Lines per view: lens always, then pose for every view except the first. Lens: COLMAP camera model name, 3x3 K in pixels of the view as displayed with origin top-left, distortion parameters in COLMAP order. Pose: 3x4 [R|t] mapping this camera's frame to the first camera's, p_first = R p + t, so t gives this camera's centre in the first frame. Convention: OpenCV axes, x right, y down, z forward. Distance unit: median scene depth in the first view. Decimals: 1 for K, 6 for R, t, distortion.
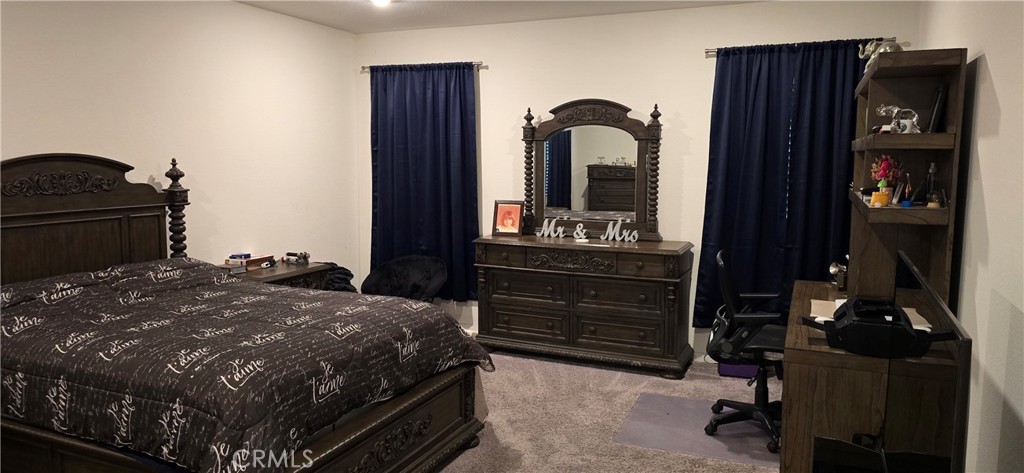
lens RADIAL K [[686.8, 0, 510.4], [0, 686.8, 236.8], [0, 0, 1]] dist [0.008530, 0.000862]
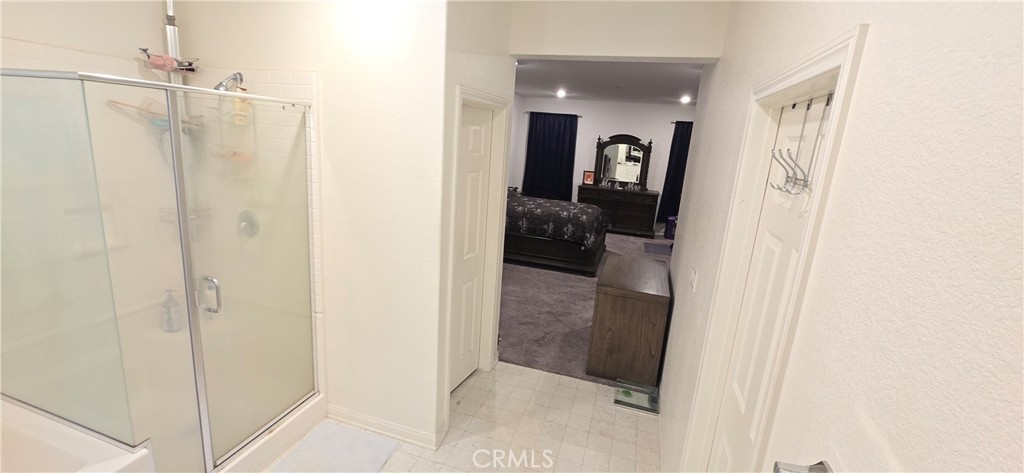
lens RADIAL K [[424.1, 0, 509.6], [0, 424.1, 236.3], [0, 0, 1]] dist [-0.002432, 0.000065]
pose [[0.989682, 0.037947, 0.138162, -0.542818], [-0.053186, 0.992691, 0.108334, 0.035850], [-0.133041, -0.114565, 0.984467, -0.596485]]
